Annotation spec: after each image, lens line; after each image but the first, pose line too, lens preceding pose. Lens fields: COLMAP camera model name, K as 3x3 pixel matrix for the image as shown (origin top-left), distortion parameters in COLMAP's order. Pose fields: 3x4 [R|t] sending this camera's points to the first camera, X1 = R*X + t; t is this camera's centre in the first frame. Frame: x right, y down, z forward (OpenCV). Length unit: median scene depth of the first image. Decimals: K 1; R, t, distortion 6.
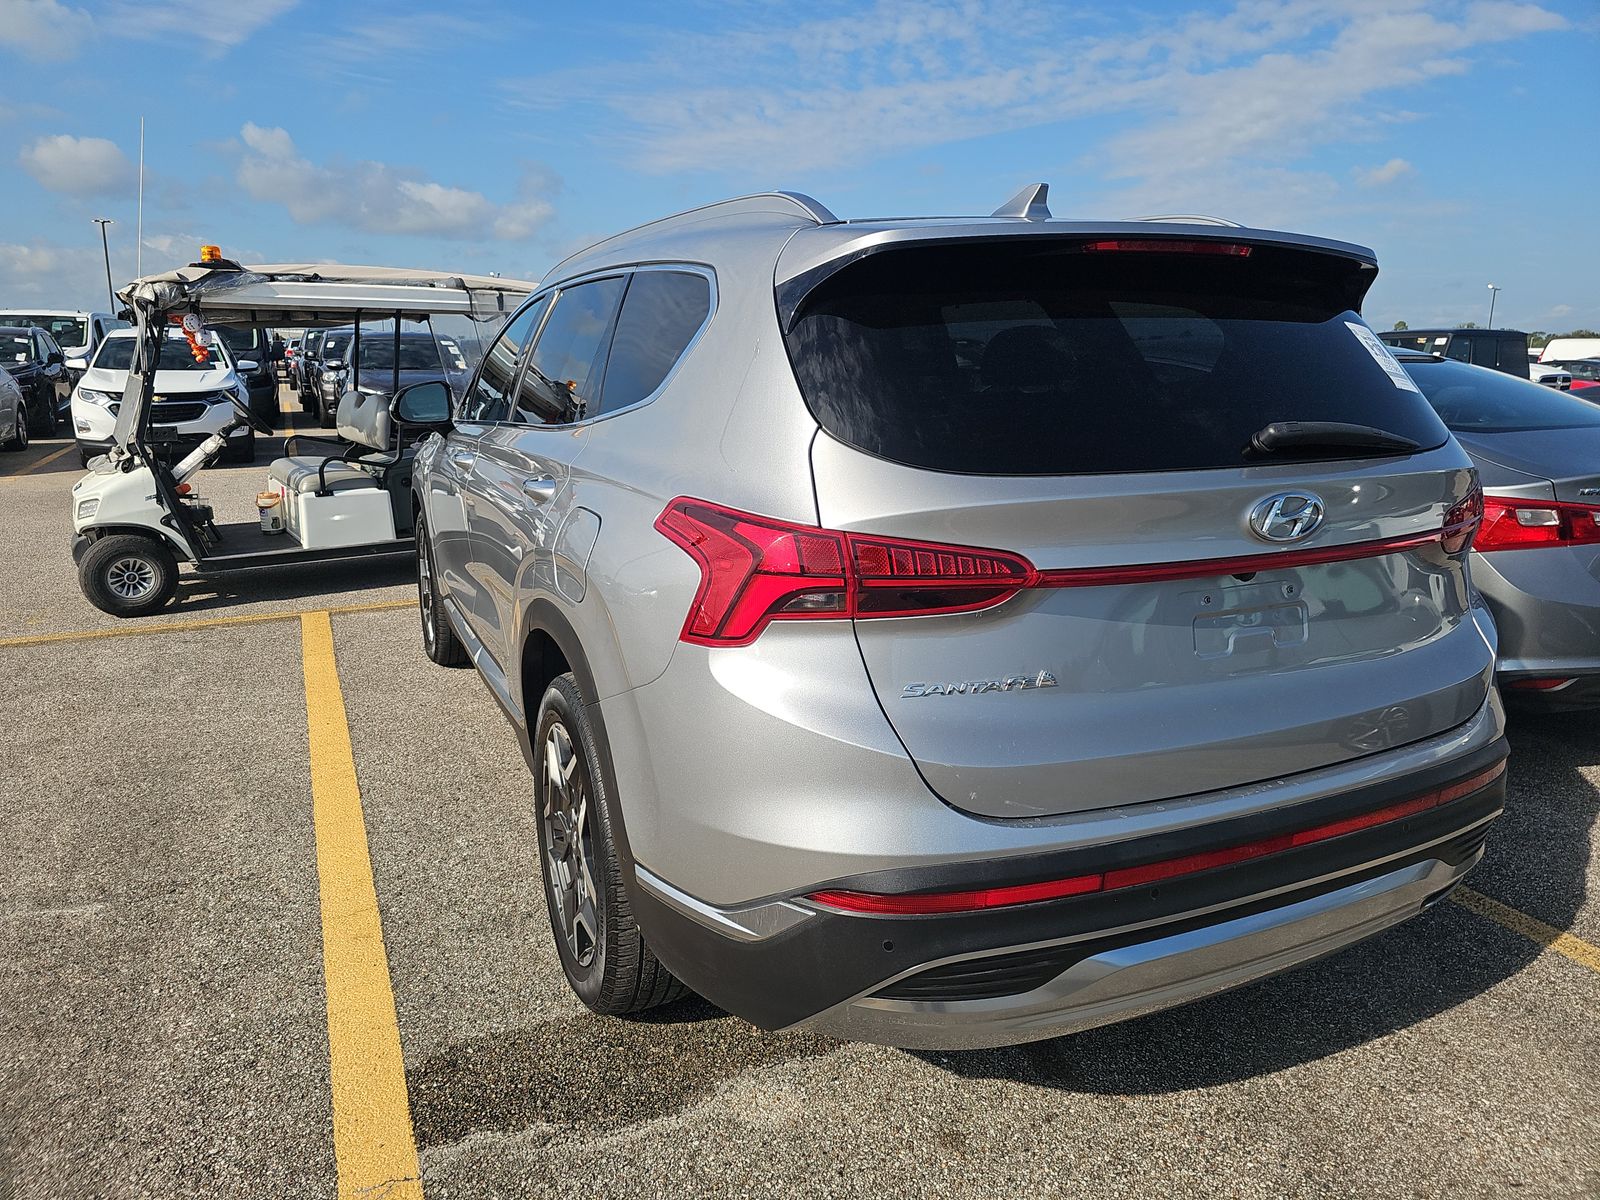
lens RADIAL K [[1059.2, 0, 791.9], [0, 1059.2, 592.0], [0, 0, 1]] dist [0.039425, -0.035871]
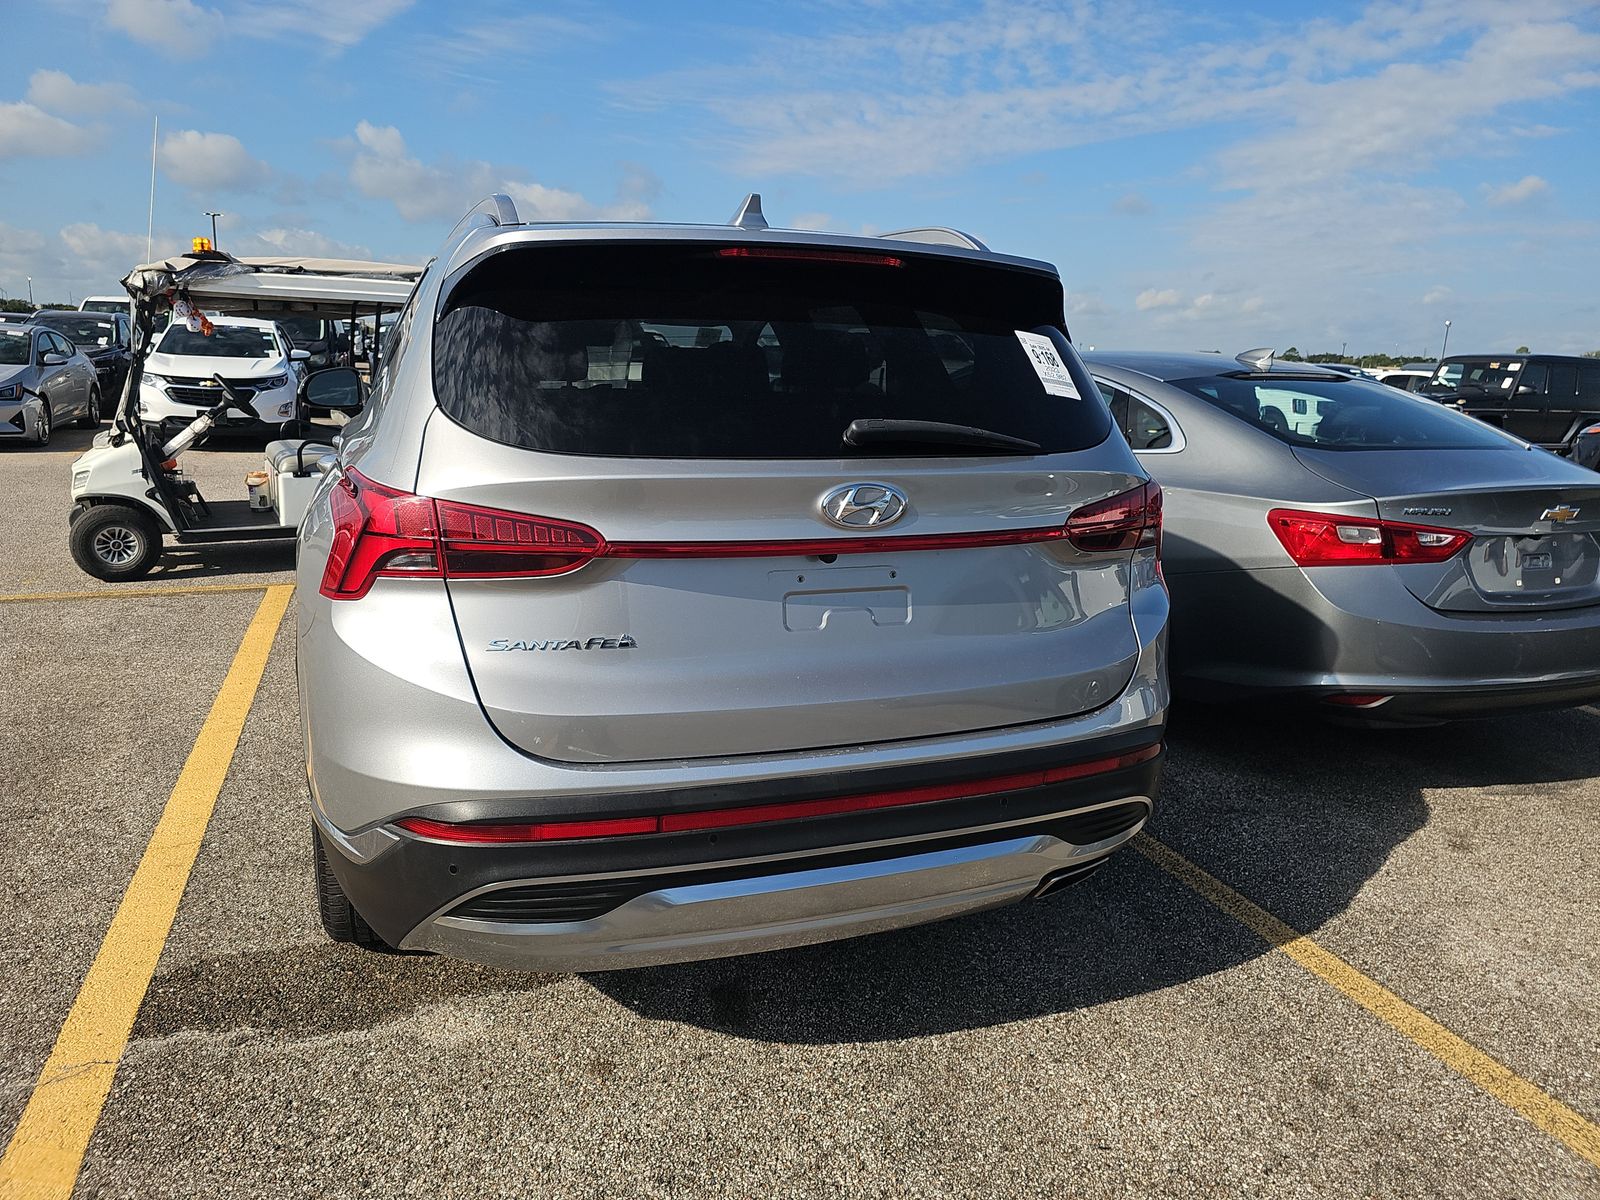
lens RADIAL K [[1063.1, 0, 794.4], [0, 1063.1, 604.7], [0, 0, 1]] dist [0.039238, -0.035687]
pose [[0.996321, 0.046061, -0.072271, 0.282833], [-0.045707, 0.998933, 0.006552, 0.016170], [0.072496, -0.003225, 0.997363, -0.053903]]
